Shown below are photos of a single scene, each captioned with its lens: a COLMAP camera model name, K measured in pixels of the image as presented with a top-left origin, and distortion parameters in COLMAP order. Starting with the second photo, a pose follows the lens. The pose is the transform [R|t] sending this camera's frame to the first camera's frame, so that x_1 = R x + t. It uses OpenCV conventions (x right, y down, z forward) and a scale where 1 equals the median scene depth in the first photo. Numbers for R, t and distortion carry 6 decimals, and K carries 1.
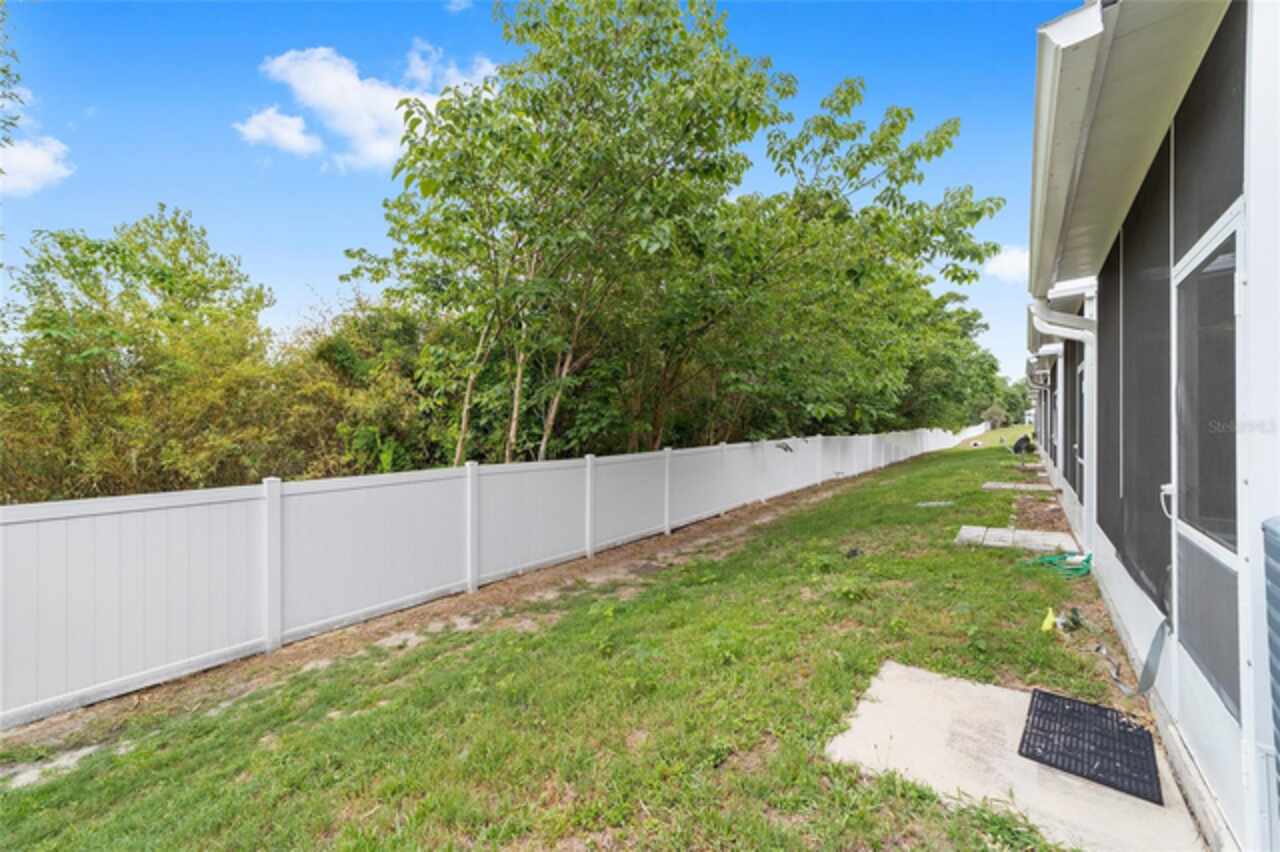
lens RADIAL K [[491.0, 0, 638.8], [0, 491.0, 425.5], [0, 0, 1]] dist [-0.007132, 0.001140]
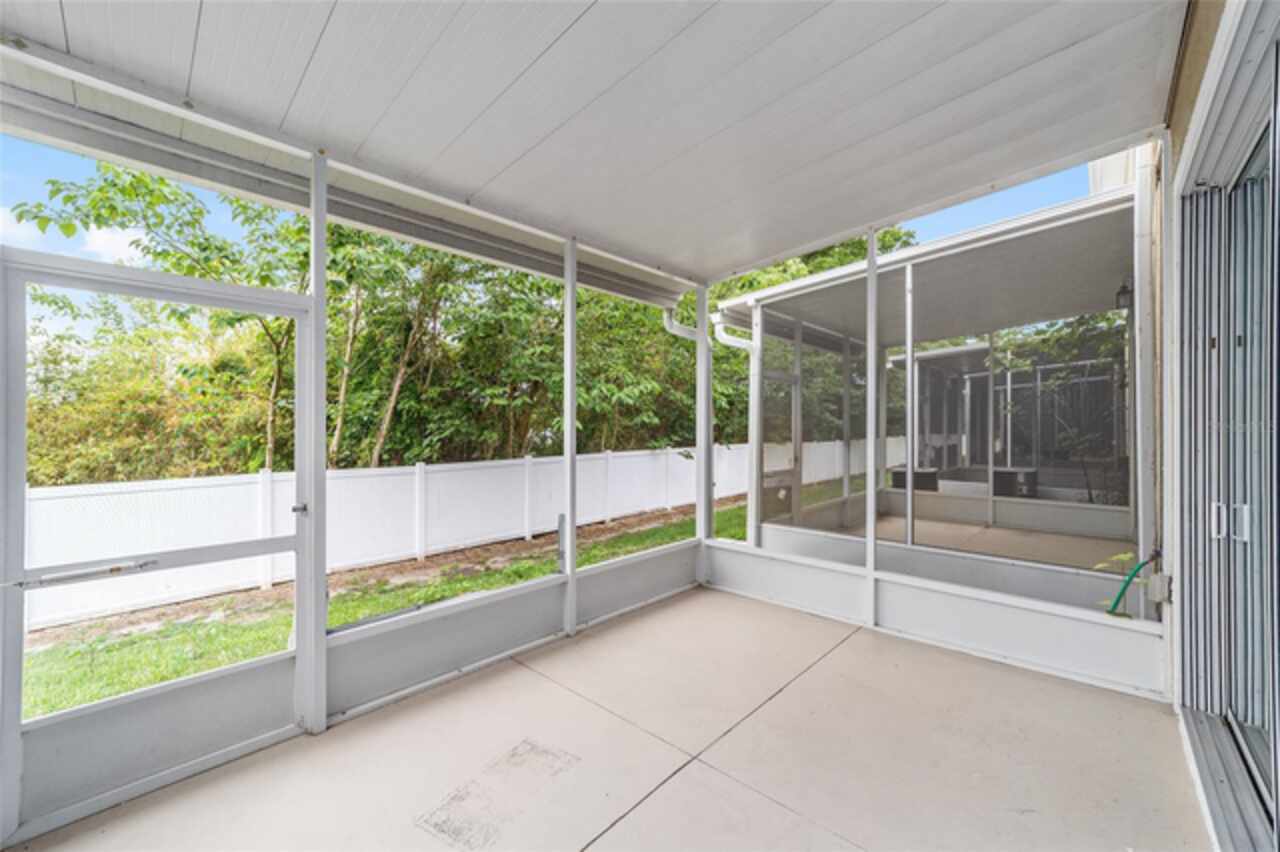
lens RADIAL K [[491.0, 0, 643.3], [0, 491.0, 434.4], [0, 0, 1]] dist [-0.007132, 0.001140]
pose [[0.996763, -0.003773, -0.080306, 0.476263], [0.003953, 0.999990, 0.002080, 0.000118], [0.080297, -0.002391, 0.996768, -0.005388]]
